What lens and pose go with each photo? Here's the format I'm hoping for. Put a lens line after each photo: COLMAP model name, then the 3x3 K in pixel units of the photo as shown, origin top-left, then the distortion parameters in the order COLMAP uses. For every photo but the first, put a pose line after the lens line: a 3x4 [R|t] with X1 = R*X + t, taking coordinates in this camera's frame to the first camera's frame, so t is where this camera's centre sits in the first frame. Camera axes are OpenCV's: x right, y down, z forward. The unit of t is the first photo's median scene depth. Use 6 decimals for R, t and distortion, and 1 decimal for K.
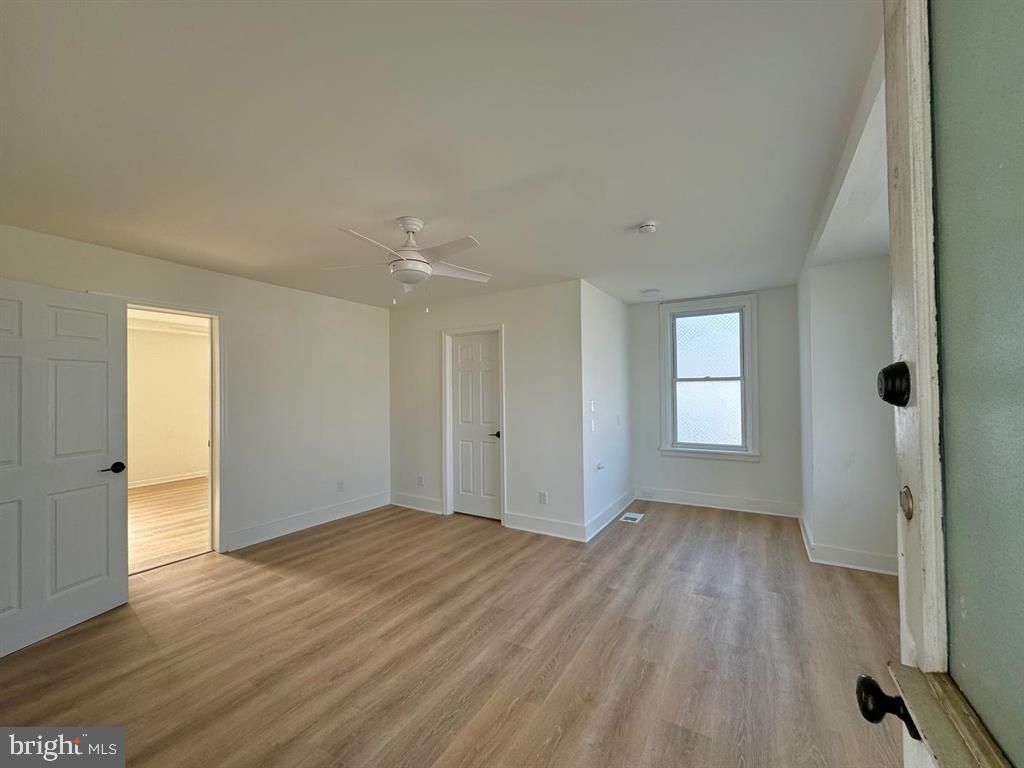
lens RADIAL K [[406.9, 0, 512.0], [0, 406.9, 384.0], [0, 0, 1]] dist [-0.002345, -0.000176]
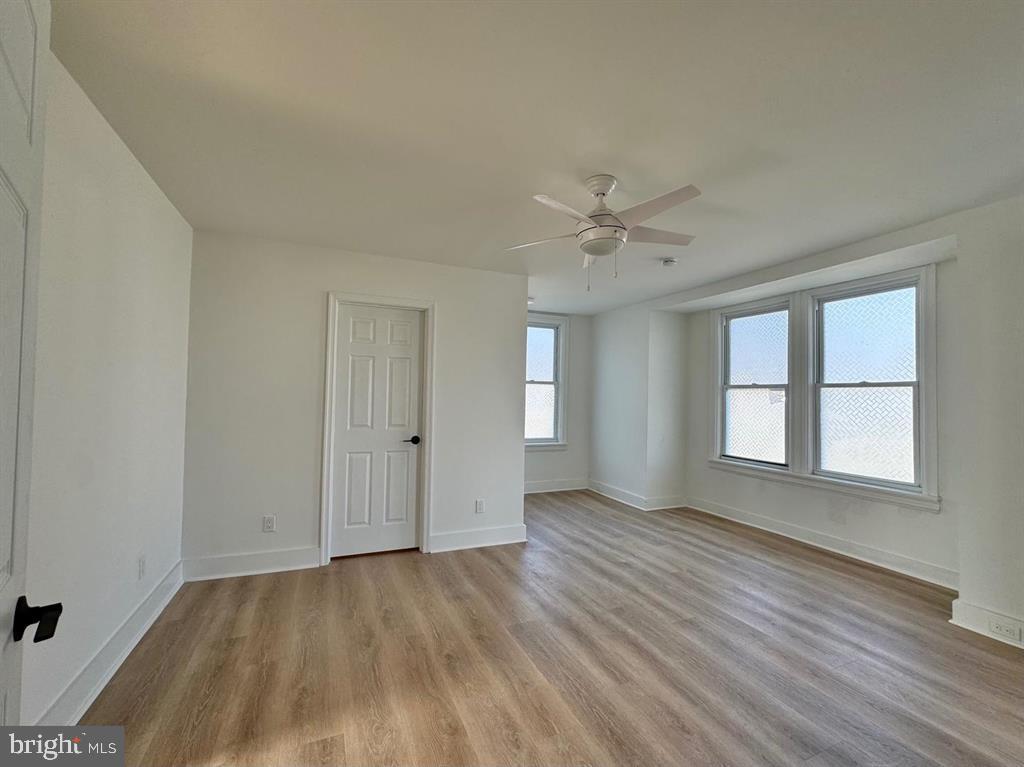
lens RADIAL K [[439.4, 0, 512.0], [0, 439.4, 383.5], [0, 0, 1]] dist [-0.000526, 0.000078]
pose [[0.580199, 0.044541, 0.813256, -0.908452], [-0.041105, 0.998832, -0.025380, 0.041125], [-0.813437, -0.018704, 0.581352, 0.512663]]
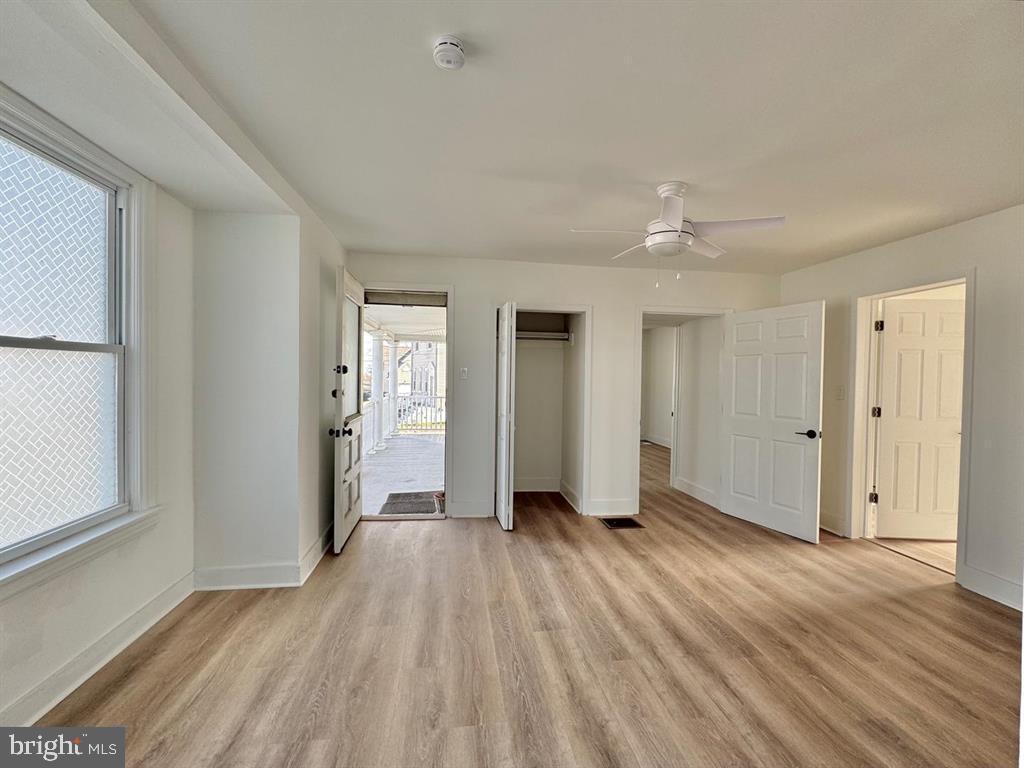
lens RADIAL K [[422.1, 0, 514.7], [0, 422.1, 383.7], [0, 0, 1]] dist [0.000781, 0.000190]
pose [[-0.770481, 0.011131, -0.637366, 0.528466], [0.005972, 0.999930, 0.010245, 0.024657], [0.637436, 0.004087, -0.770493, 1.265473]]
